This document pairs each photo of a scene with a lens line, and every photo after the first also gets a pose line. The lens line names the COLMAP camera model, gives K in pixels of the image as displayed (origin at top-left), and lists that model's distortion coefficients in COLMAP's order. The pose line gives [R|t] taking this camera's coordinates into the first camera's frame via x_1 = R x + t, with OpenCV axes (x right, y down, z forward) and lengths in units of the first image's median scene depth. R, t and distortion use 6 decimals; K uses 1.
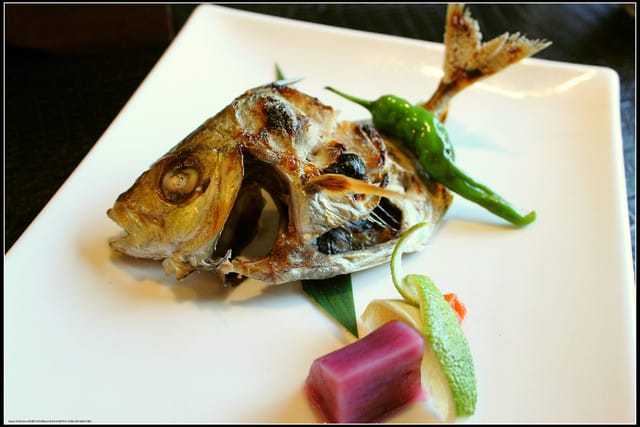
lens RADIAL K [[837.2, 0, 320.0], [0, 837.2, 213.5], [0, 0, 1]] dist [-0.006077, -0.011747]
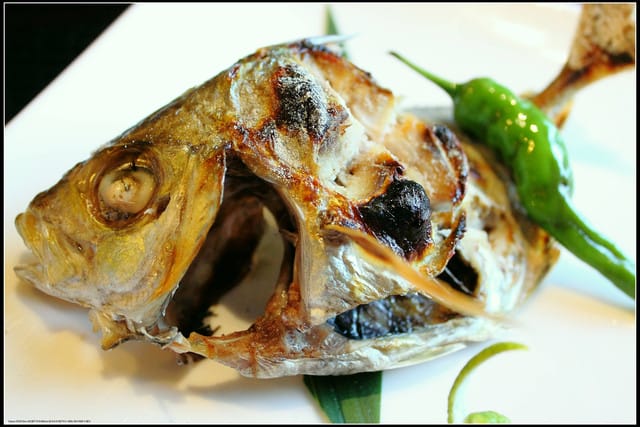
lens RADIAL K [[761.8, 0, 320.0], [0, 761.8, 213.5], [0, 0, 1]] dist [-0.065272, 0.058285]
pose [[0.987665, 0.140344, -0.069434, 0.014089], [-0.130462, 0.982797, 0.130730, -0.110666], [0.086587, -0.120059, 0.988984, 0.450555]]
